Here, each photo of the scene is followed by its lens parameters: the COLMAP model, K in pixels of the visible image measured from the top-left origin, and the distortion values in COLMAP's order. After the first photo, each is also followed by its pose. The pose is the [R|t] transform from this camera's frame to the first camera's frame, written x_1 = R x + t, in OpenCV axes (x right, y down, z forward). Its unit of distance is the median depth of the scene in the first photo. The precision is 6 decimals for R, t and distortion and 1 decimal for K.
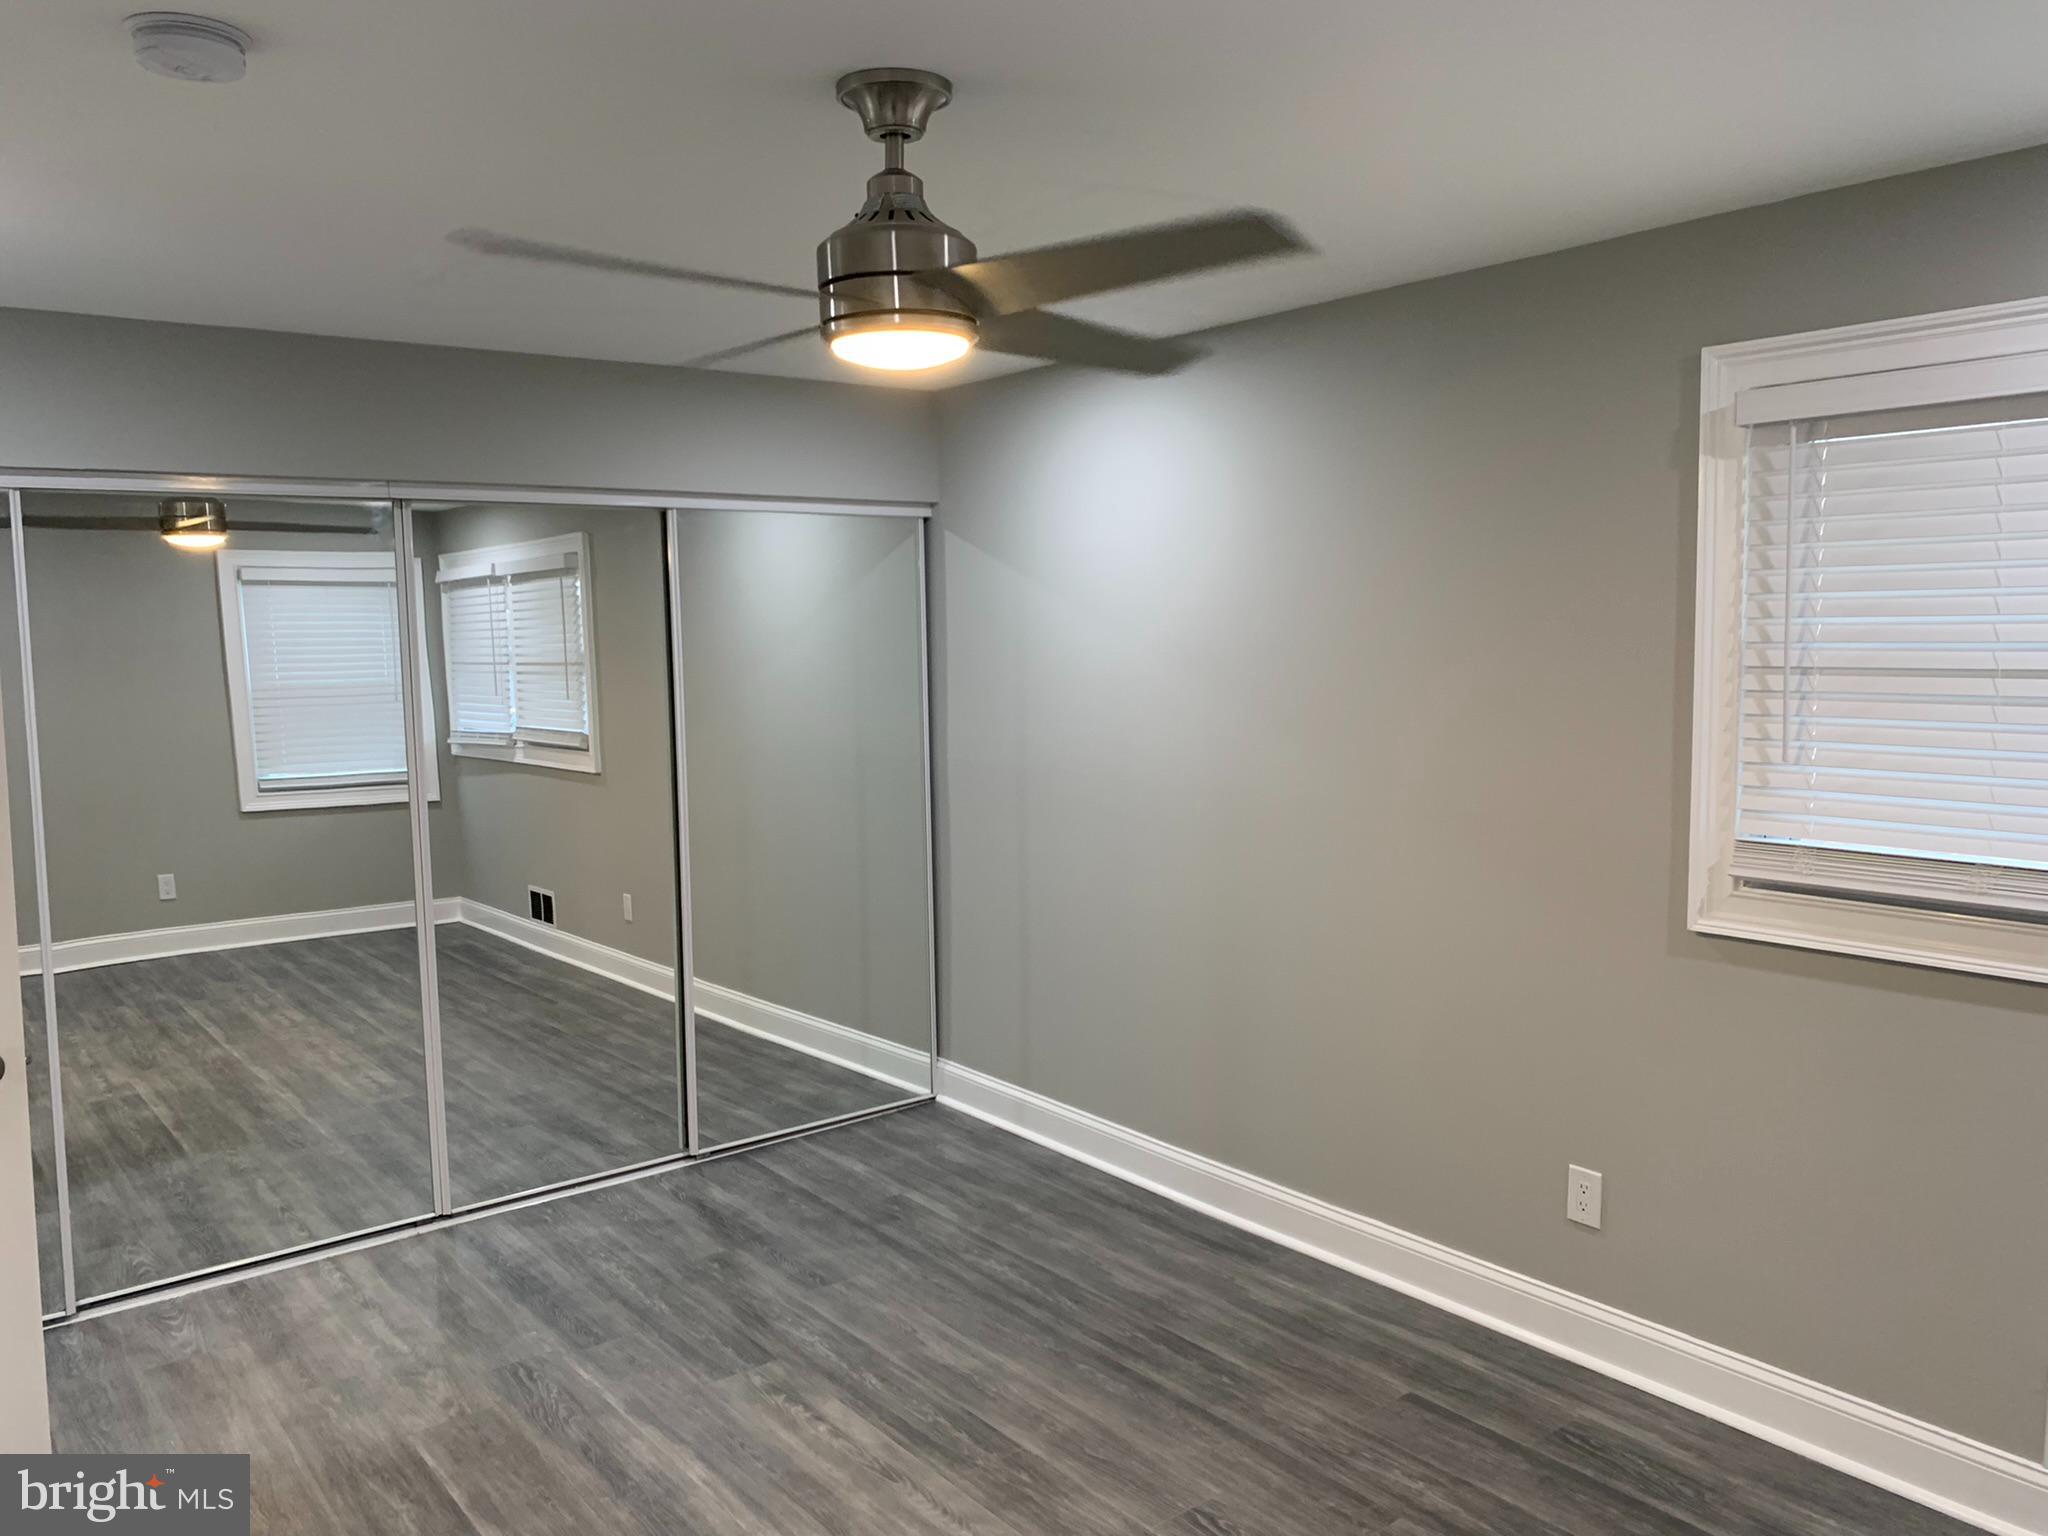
lens RADIAL K [[1569.3, 0, 1030.4], [0, 1569.3, 736.8], [0, 0, 1]] dist [0.051967, -0.067095]
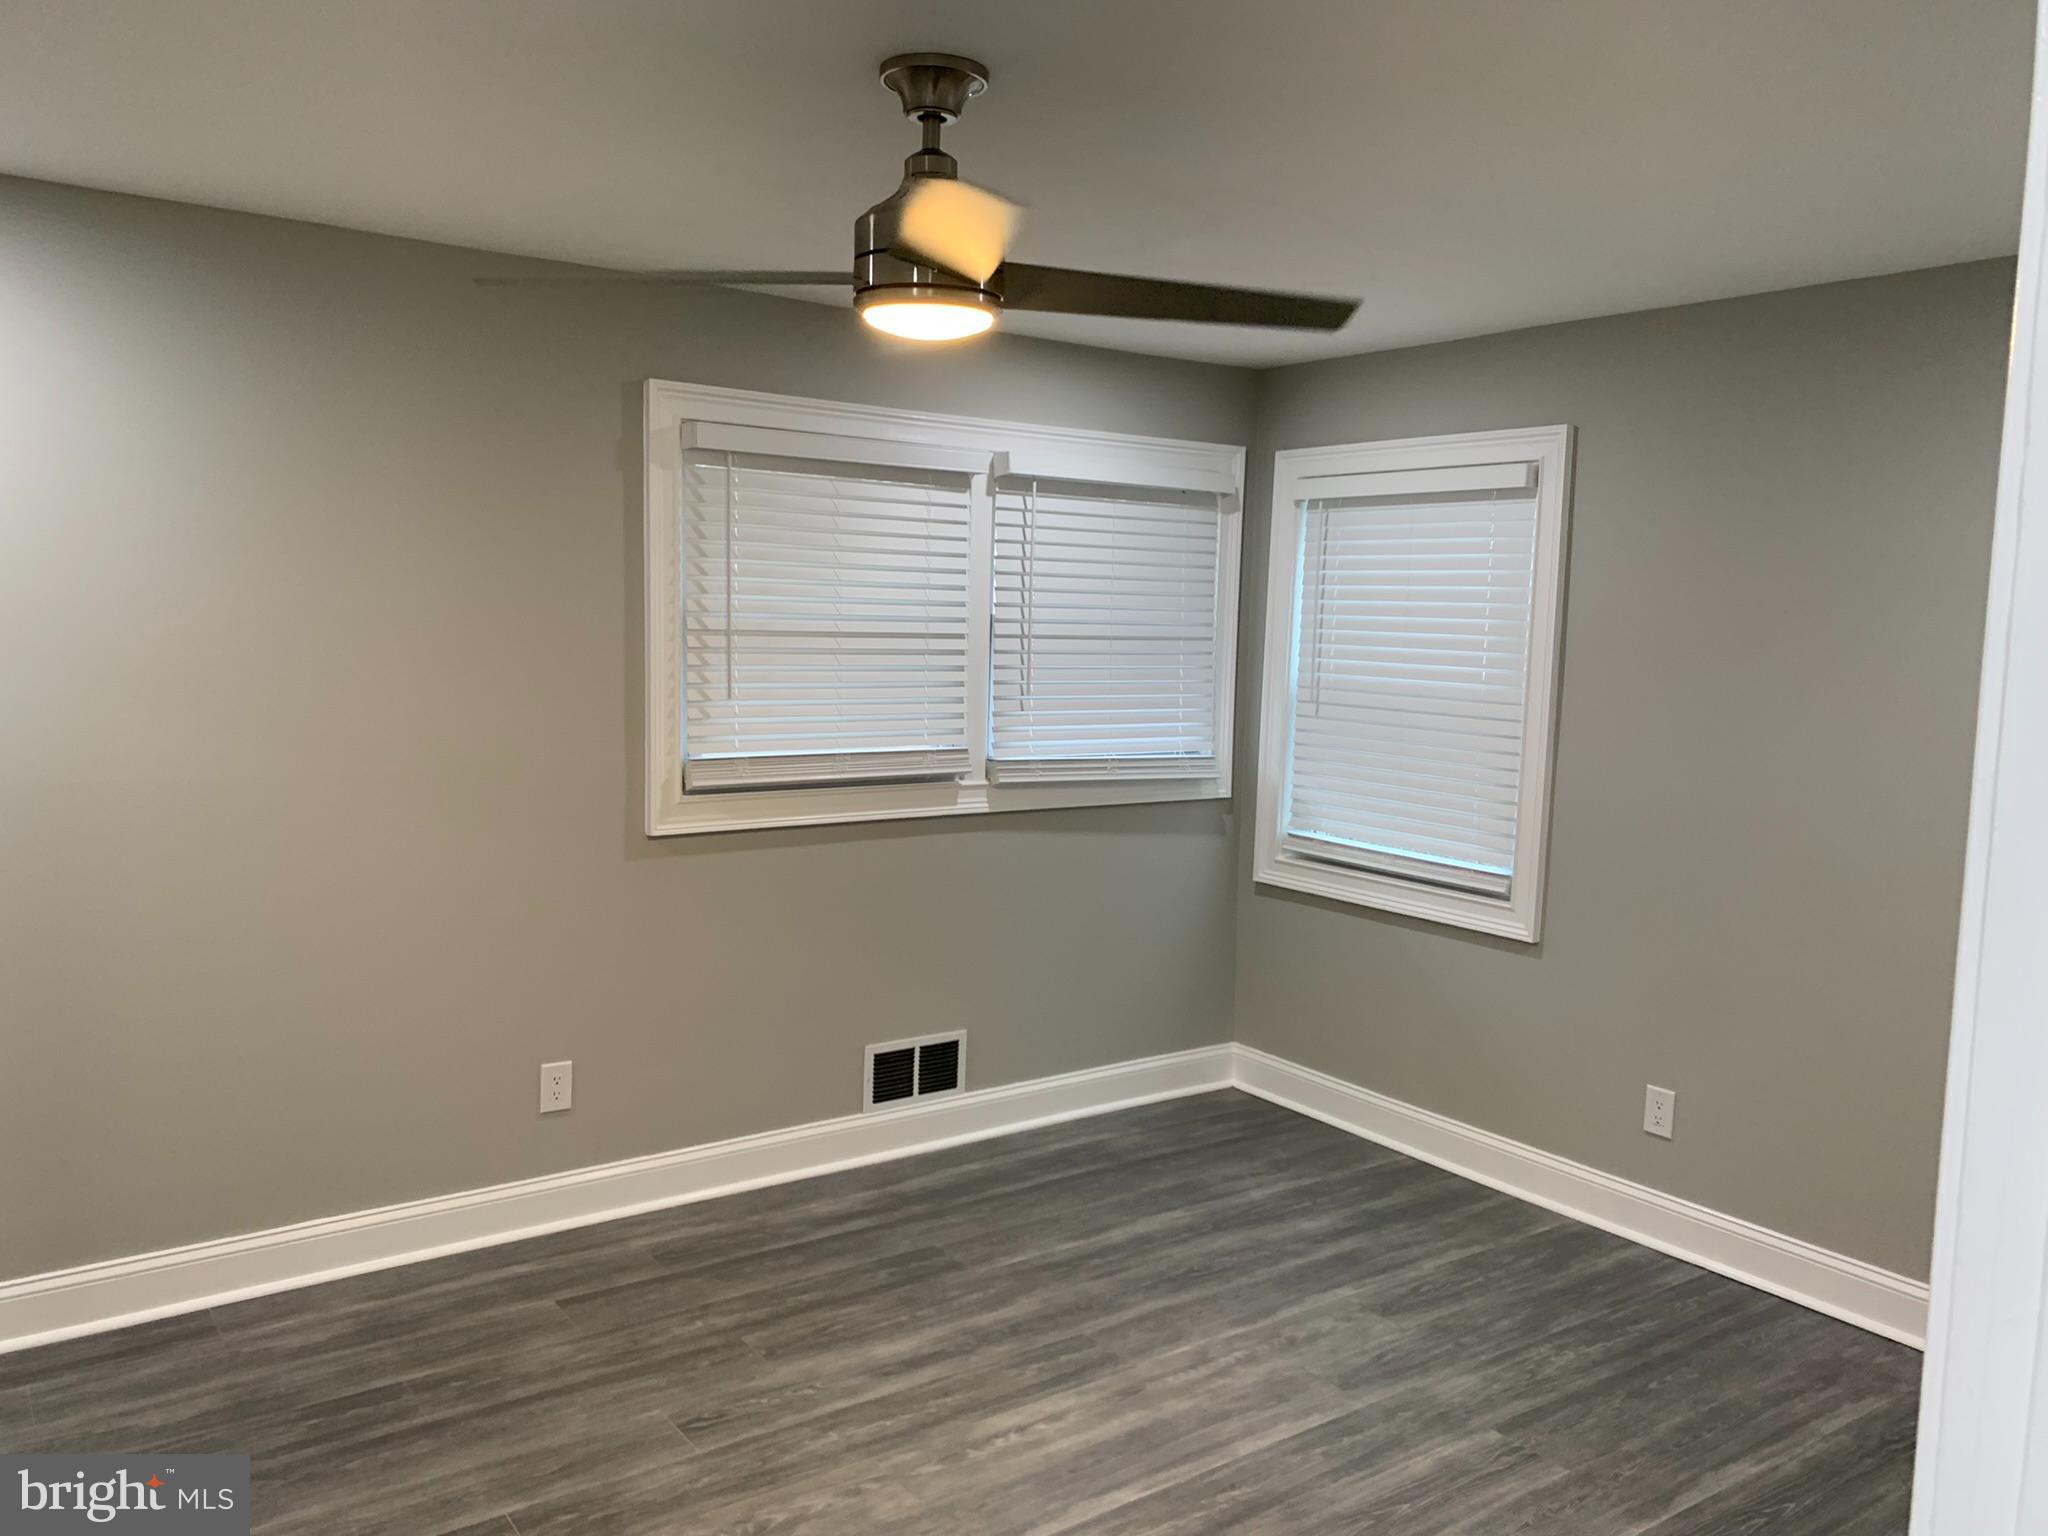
lens RADIAL K [[1569.3, 0, 1030.4], [0, 1569.3, 736.8], [0, 0, 1]] dist [0.051967, -0.067095]
pose [[0.048523, -0.073736, 0.996097, -0.840089], [0.044405, 0.996445, 0.071599, -0.035914], [-0.997835, 0.040758, 0.051624, 0.638485]]
